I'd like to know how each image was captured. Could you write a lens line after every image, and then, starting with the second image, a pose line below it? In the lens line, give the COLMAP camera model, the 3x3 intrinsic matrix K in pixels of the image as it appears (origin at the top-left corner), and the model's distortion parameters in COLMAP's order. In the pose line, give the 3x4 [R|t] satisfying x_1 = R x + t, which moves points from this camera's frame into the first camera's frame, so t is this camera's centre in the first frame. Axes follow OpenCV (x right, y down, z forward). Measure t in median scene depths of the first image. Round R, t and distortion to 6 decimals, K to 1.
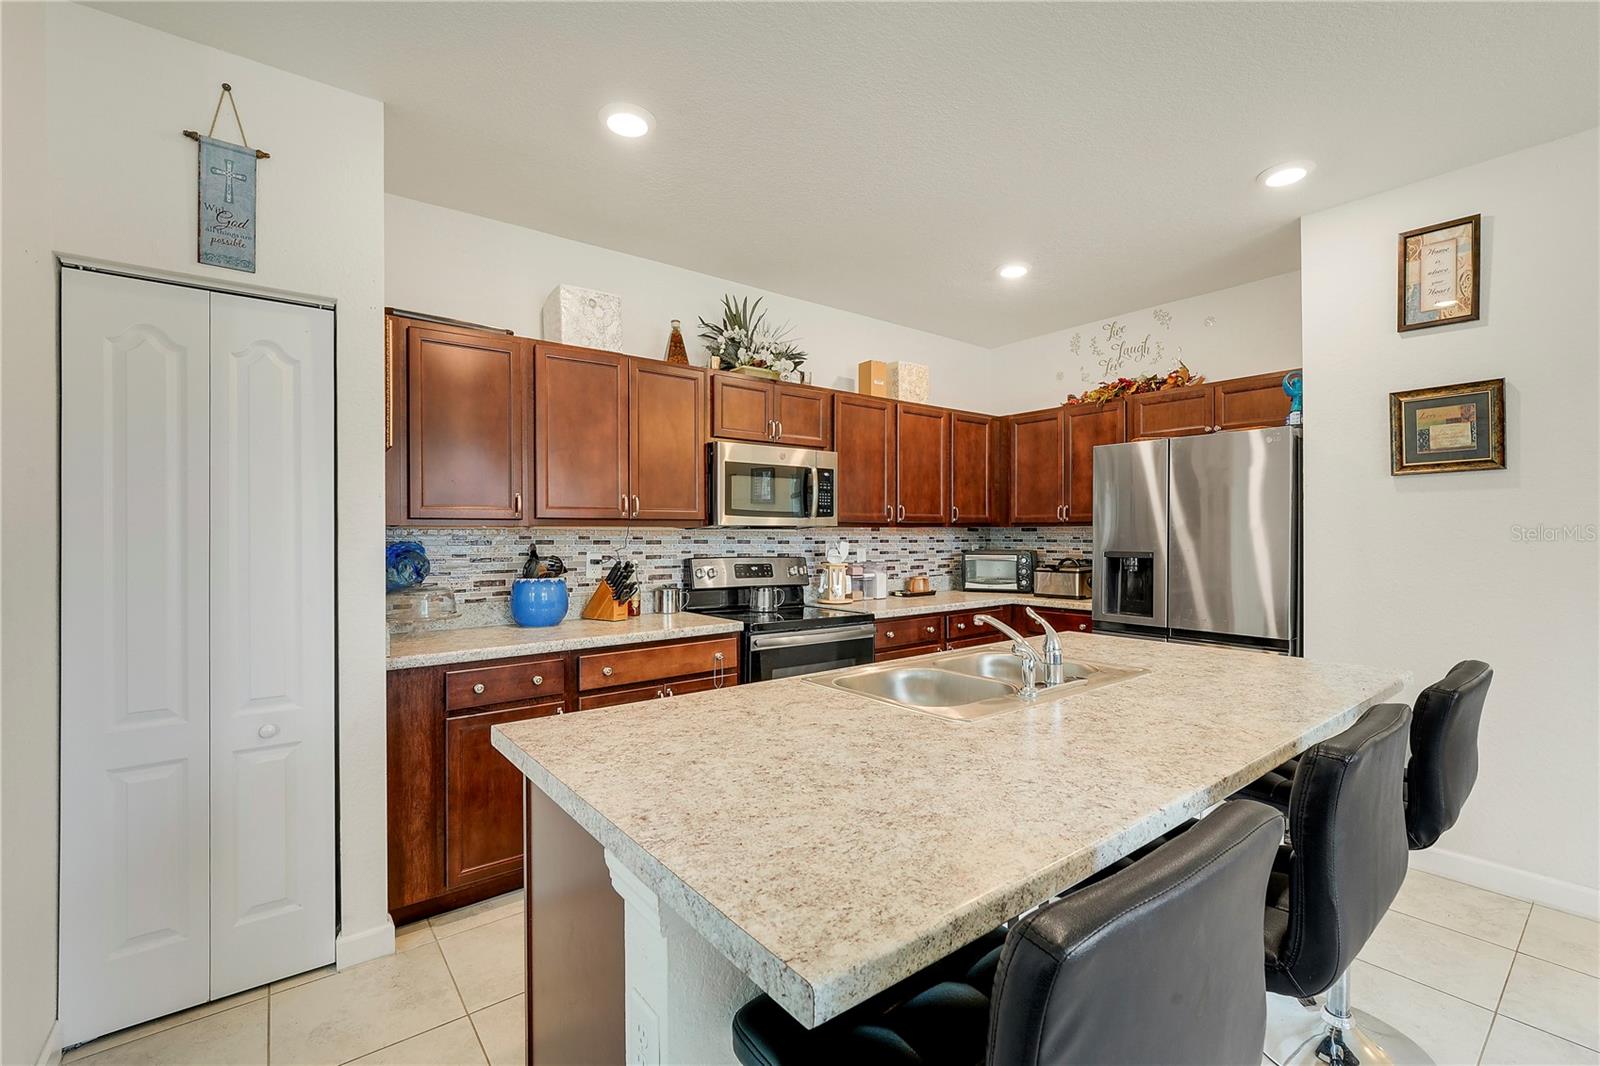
lens RADIAL K [[700.2, 0, 786.1], [0, 700.2, 532.1], [0, 0, 1]] dist [-0.009371, -0.001832]
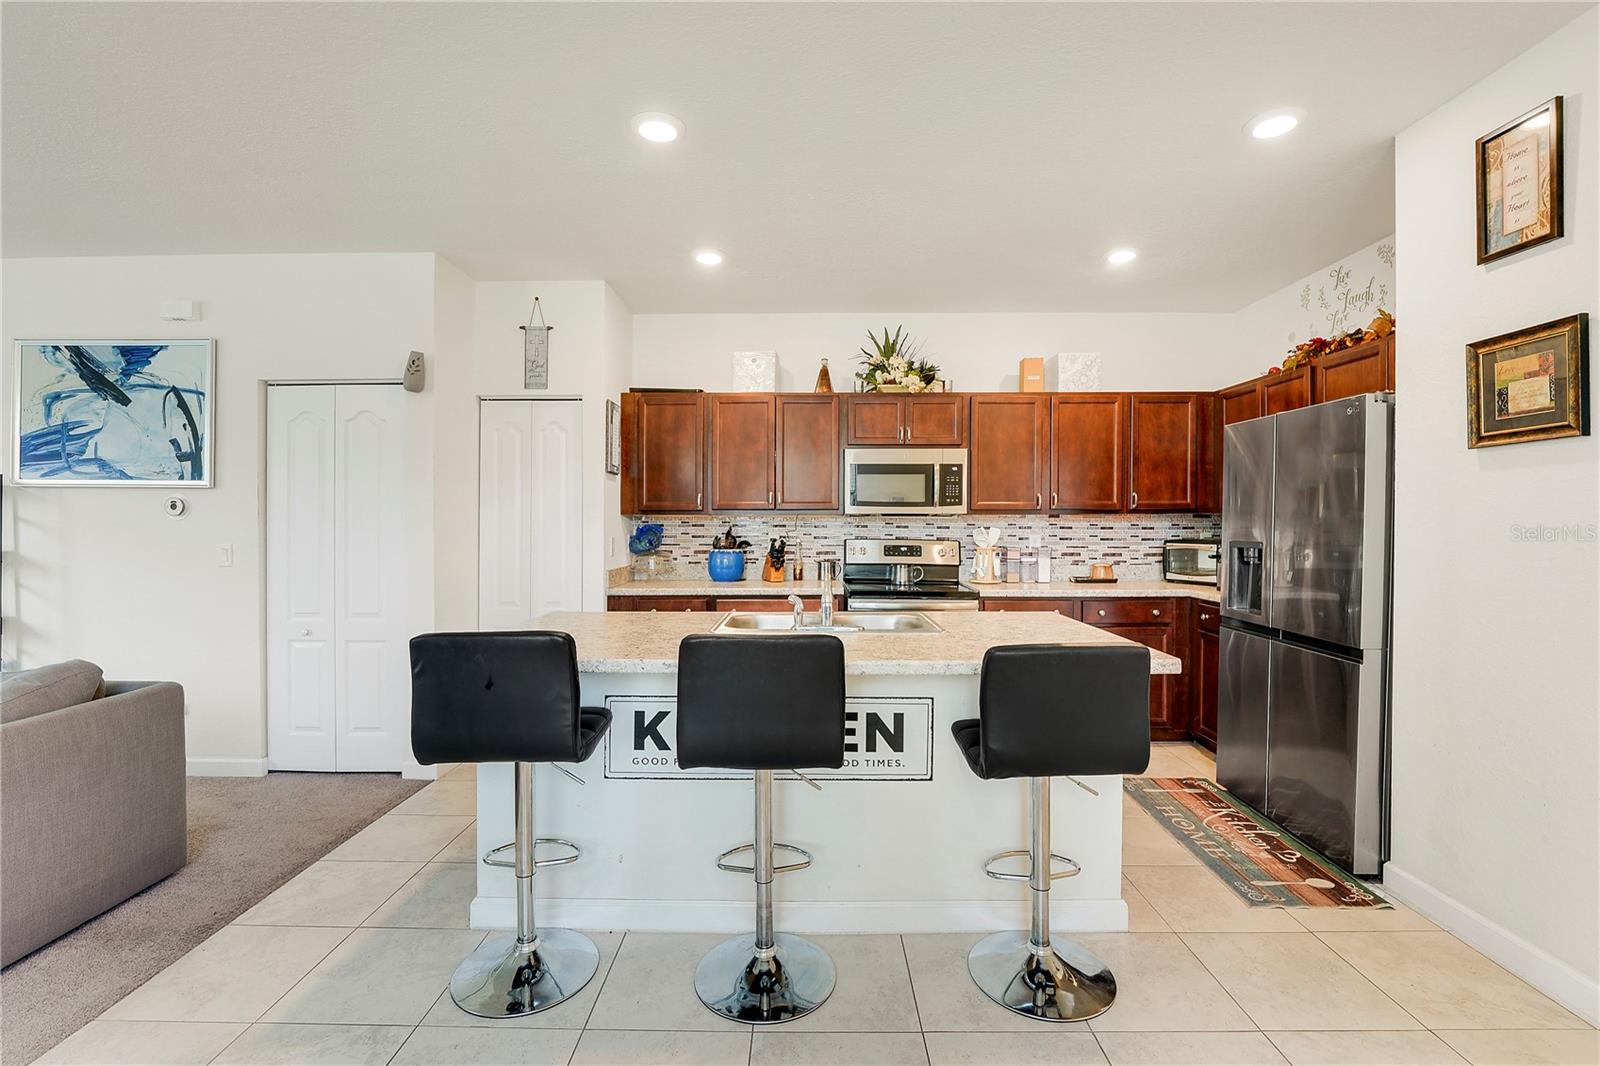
lens RADIAL K [[700.2, 0, 792.6], [0, 700.2, 522.6], [0, 0, 1]] dist [-0.009371, -0.001832]
pose [[0.781654, 0.005075, -0.623692, 0.583162], [-0.000758, 0.999974, 0.007188, -0.002305], [0.623712, -0.005146, 0.781637, -0.070636]]
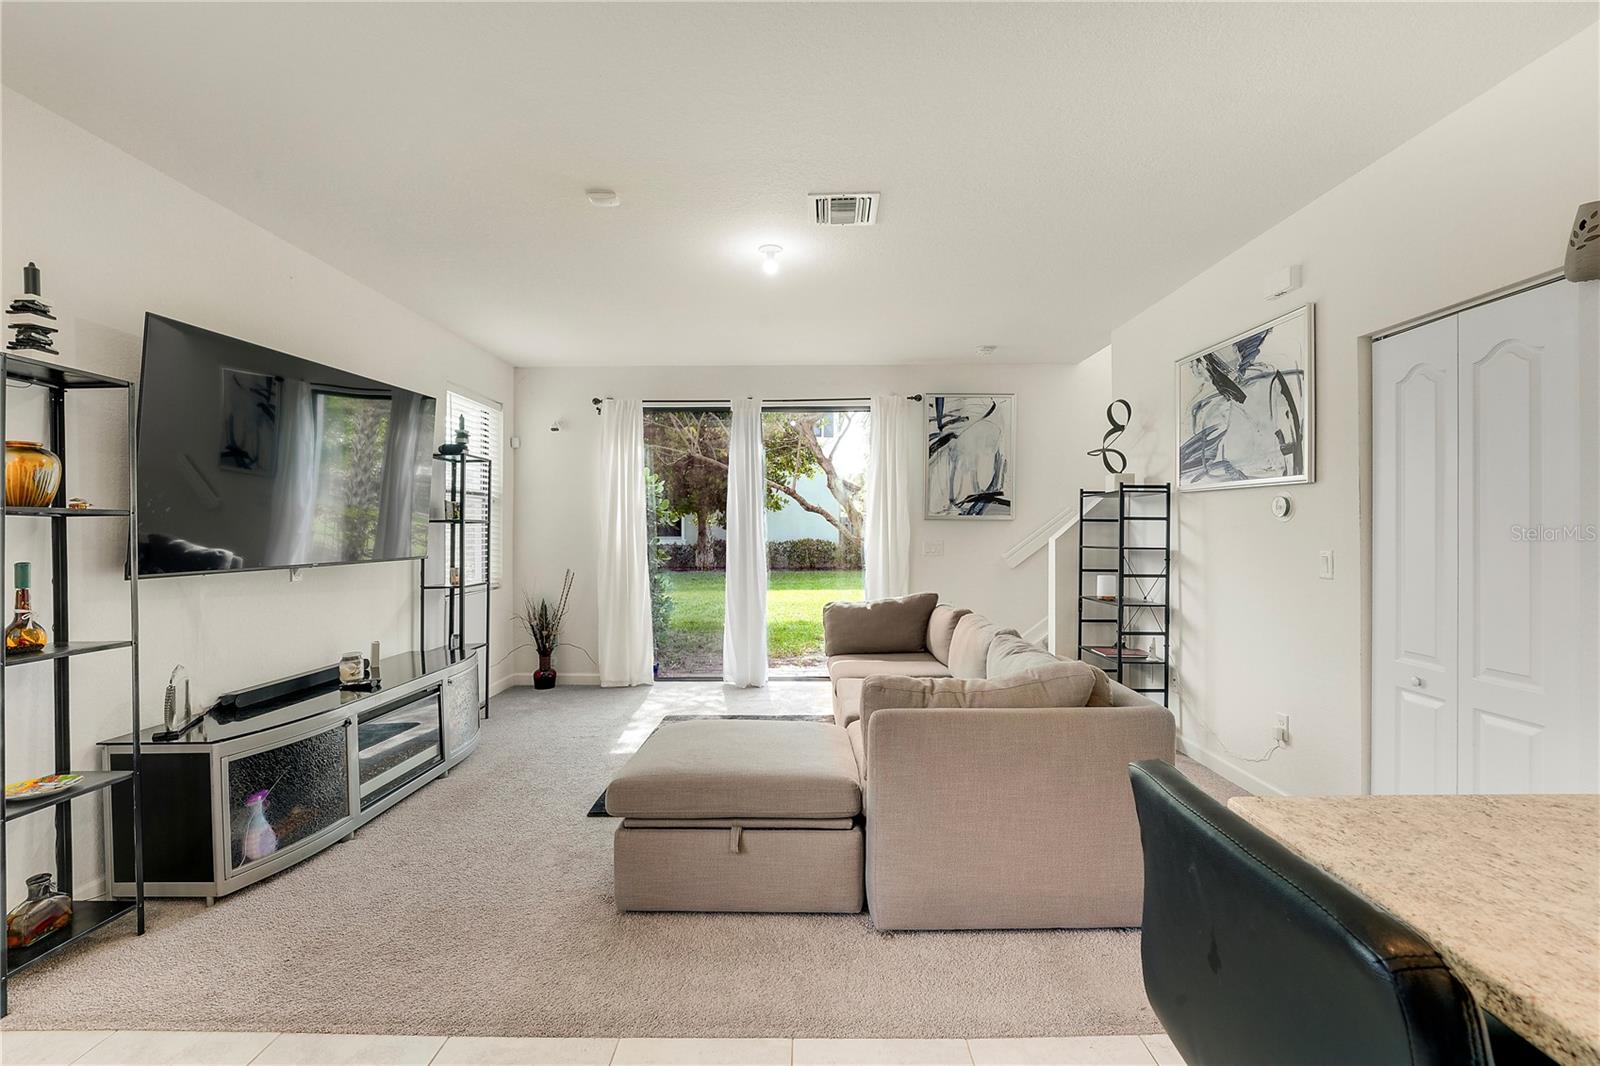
lens RADIAL K [[673.2, 0, 797.4], [0, 673.2, 528.1], [0, 0, 1]] dist [-0.025035, 0.002351]
pose [[-0.621230, 0.008654, -0.783580, 0.314366], [0.012249, 0.999924, 0.001333, 0.001621], [0.783532, -0.008770, -0.621289, 0.198421]]
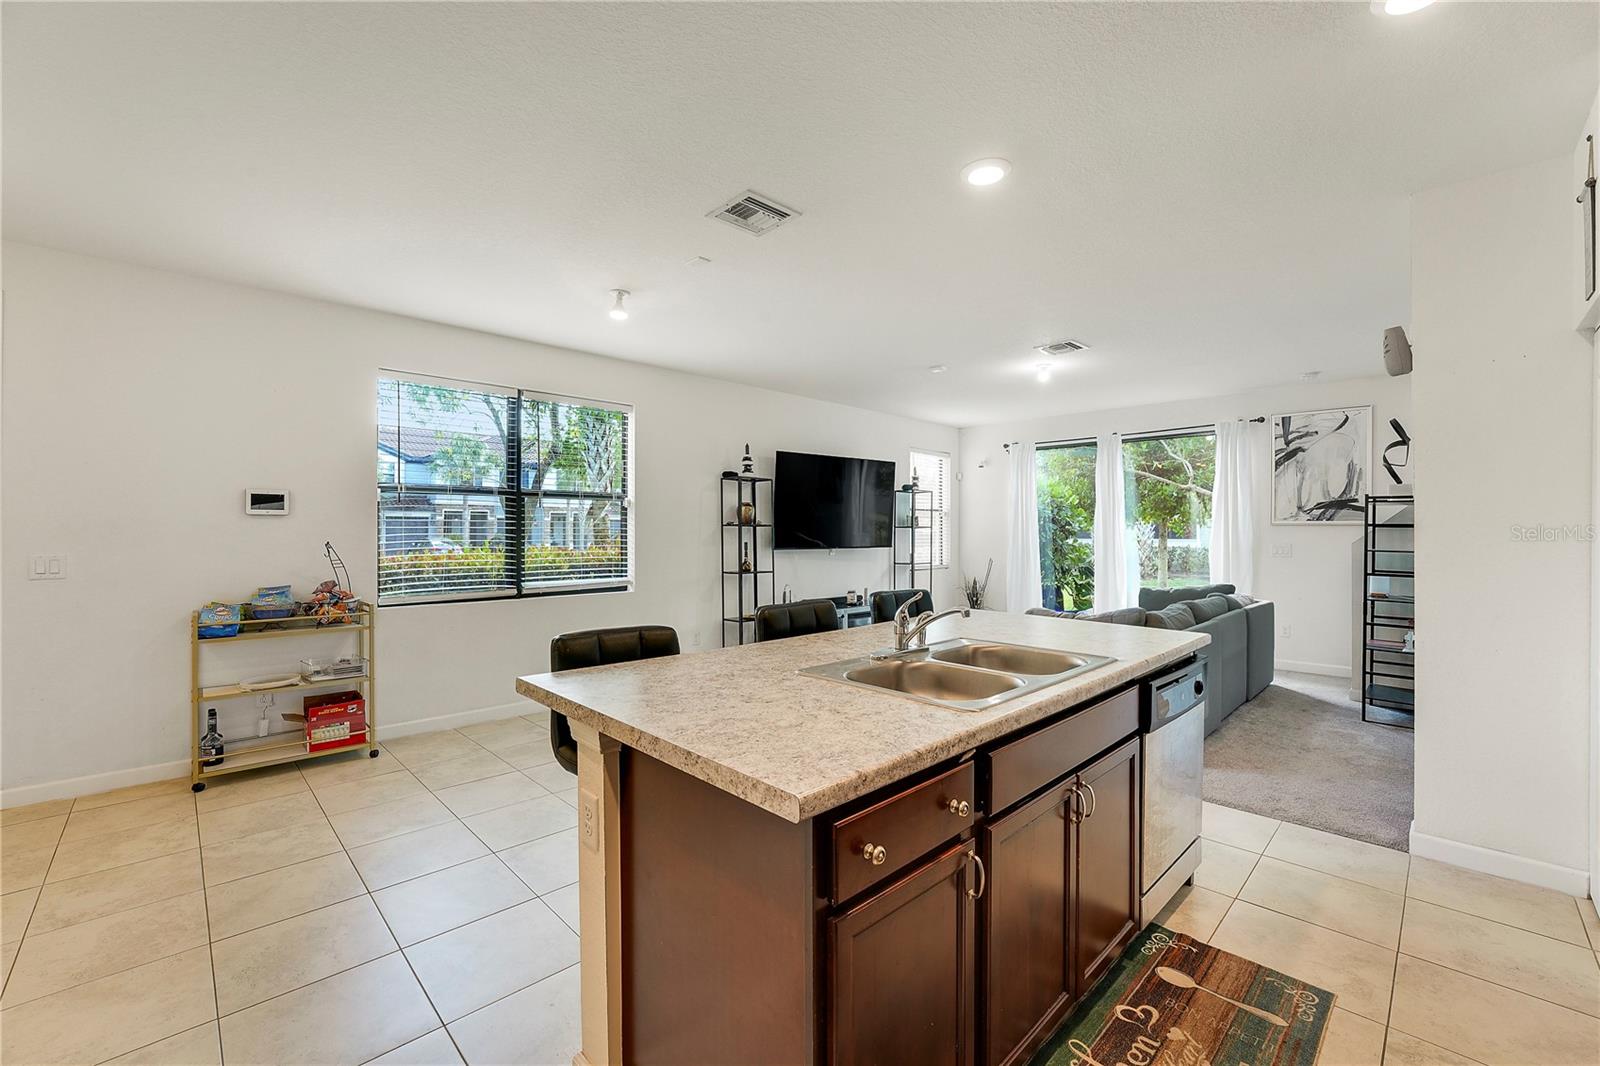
lens RADIAL K [[649.0, 0, 801.8], [0, 649.0, 536.9], [0, 0, 1]] dist [-0.033902, 0.004913]
pose [[-0.993594, 0.007258, -0.112772, 0.334406], [0.006739, 0.999965, 0.004982, 0.002496], [0.112804, 0.004190, -0.993608, 1.020041]]
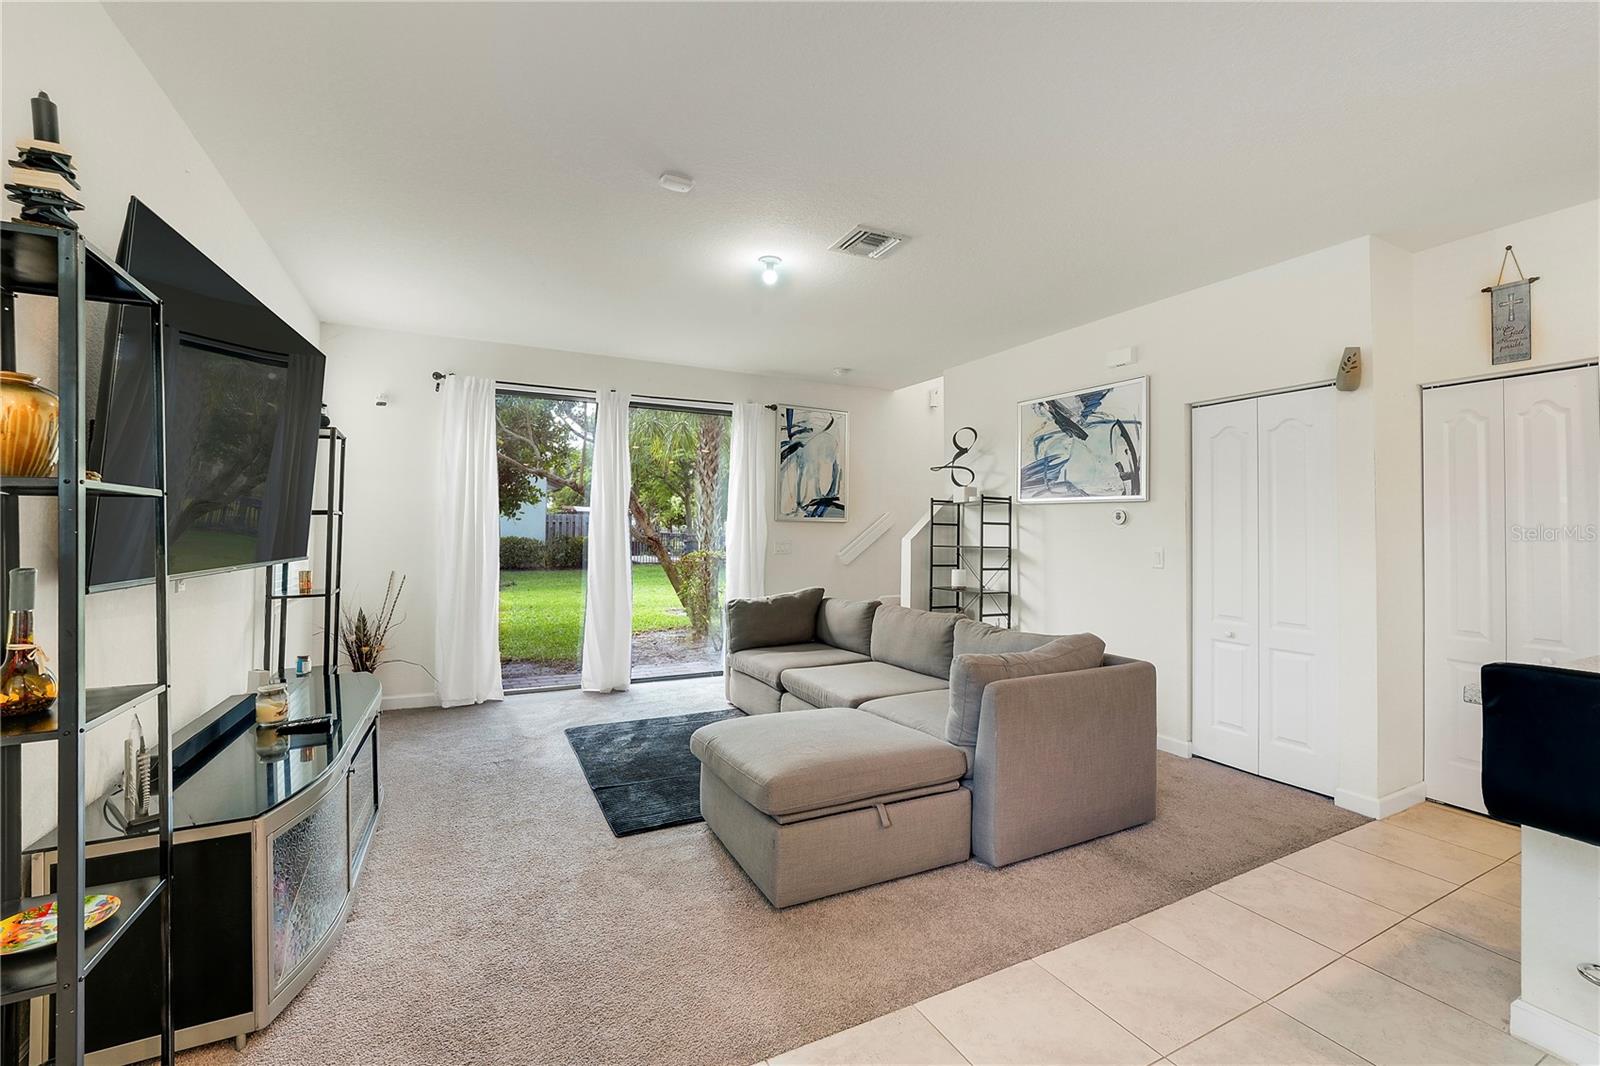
lens RADIAL K [[673.2, 0, 792.5], [0, 673.2, 513.3], [0, 0, 1]] dist [-0.025035, 0.002351]
pose [[-0.196542, -0.019531, -0.980301, 0.541910], [-0.003857, 0.999809, -0.019147, 0.000746], [0.980488, 0.000018, -0.196580, -0.178099]]
